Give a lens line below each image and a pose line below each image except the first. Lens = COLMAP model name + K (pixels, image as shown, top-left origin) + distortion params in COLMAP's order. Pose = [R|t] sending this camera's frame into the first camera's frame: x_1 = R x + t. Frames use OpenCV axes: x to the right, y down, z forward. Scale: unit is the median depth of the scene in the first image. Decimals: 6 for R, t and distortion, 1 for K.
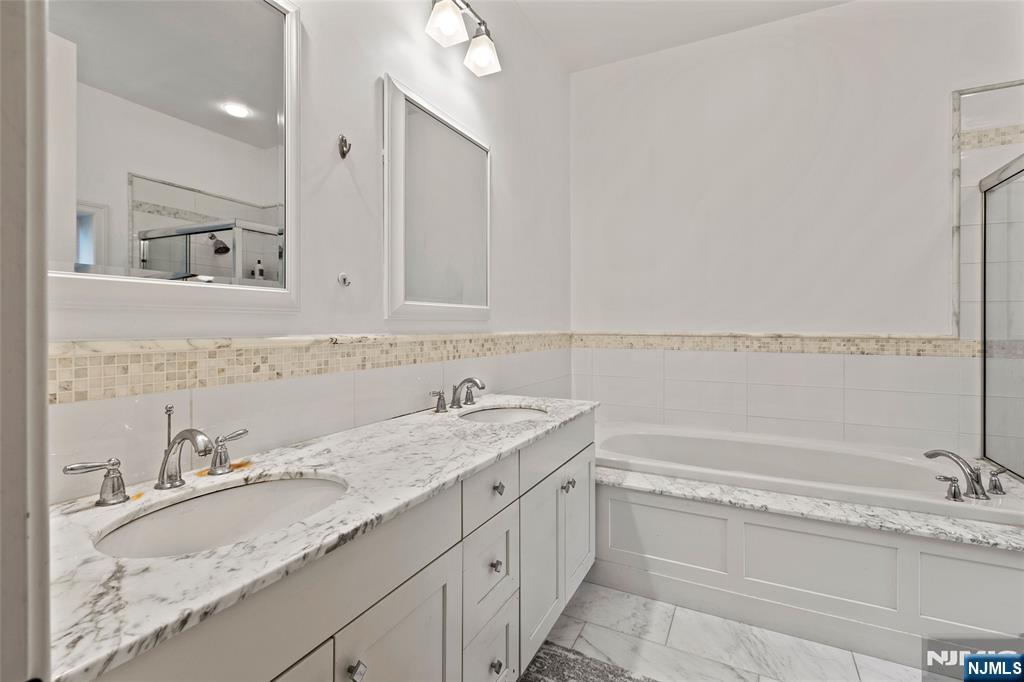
lens RADIAL K [[459.9, 0, 516.1], [0, 459.9, 333.3], [0, 0, 1]] dist [-0.000661, -0.000630]
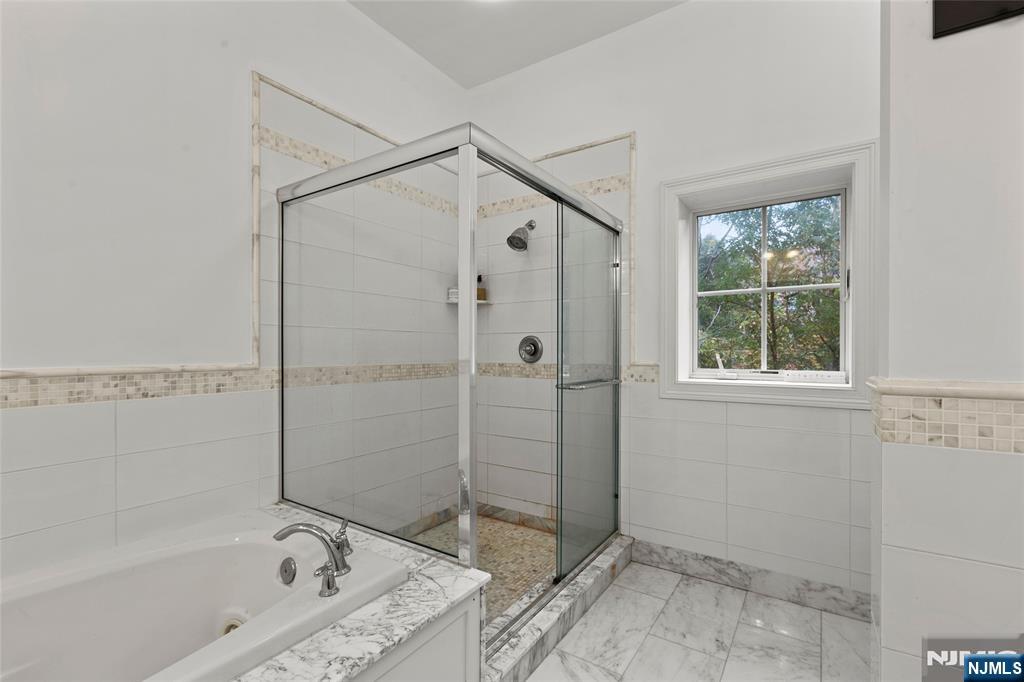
lens RADIAL K [[459.9, 0, 515.1], [0, 459.9, 345.4], [0, 0, 1]] dist [-0.000661, -0.000630]
pose [[0.118627, 0.001511, 0.992938, 0.177274], [0.012302, 0.999920, -0.002991, -0.021402], [-0.992863, 0.012570, 0.118599, 0.426377]]
